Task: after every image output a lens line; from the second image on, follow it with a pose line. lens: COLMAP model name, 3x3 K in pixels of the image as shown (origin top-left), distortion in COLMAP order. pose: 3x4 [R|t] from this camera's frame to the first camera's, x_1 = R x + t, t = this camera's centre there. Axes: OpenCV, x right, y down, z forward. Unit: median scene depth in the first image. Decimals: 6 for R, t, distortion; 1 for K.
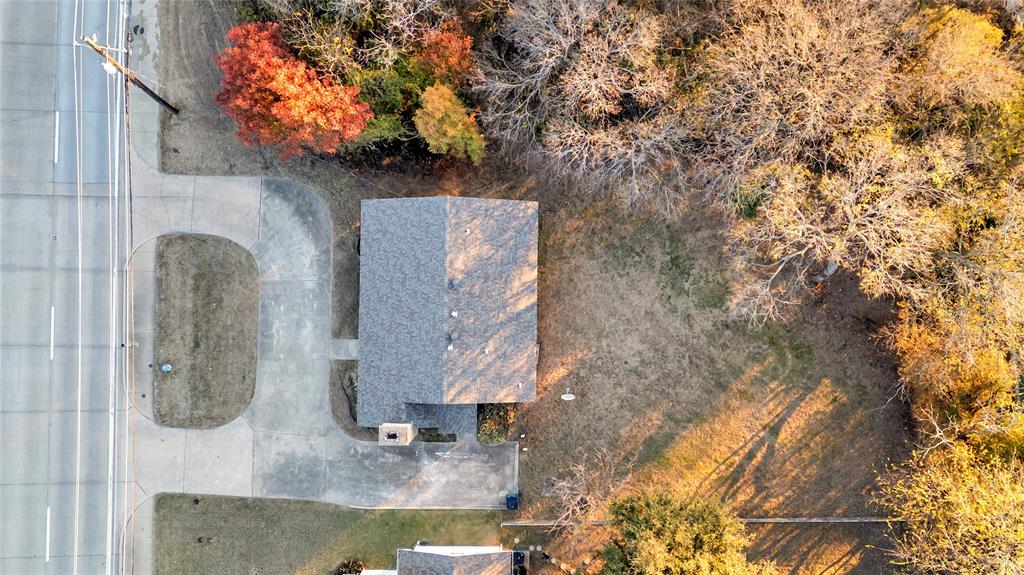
lens RADIAL K [[938.1, 0, 515.4], [0, 938.1, 287.4], [0, 0, 1]] dist [0.131613, -0.223633]
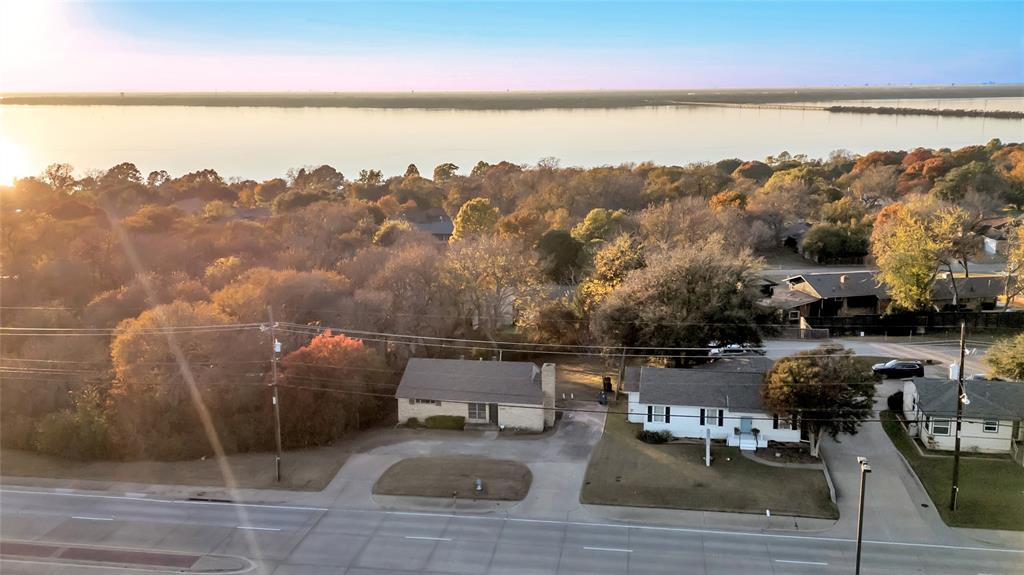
lens RADIAL K [[938.1, 0, 515.4], [0, 938.1, 287.4], [0, 0, 1]] dist [0.131613, -0.223633]
pose [[0.152820, -0.199789, 0.967848, -1.480344], [0.987805, 0.060392, -0.143504, 0.289274], [-0.029780, 0.977976, 0.206582, 0.486995]]
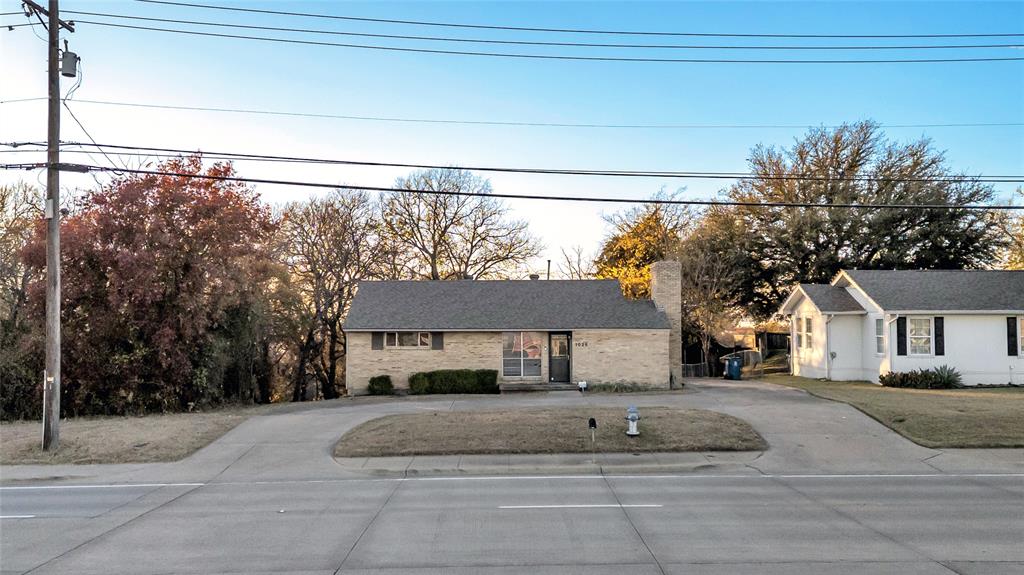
lens RADIAL K [[938.1, 0, 515.4], [0, 938.1, 287.4], [0, 0, 1]] dist [0.131613, -0.223633]
pose [[-0.021155, 0.031404, 0.999283, -0.805464], [0.999296, 0.031634, 0.020161, 0.017534], [-0.030978, 0.999006, -0.032051, 0.940789]]
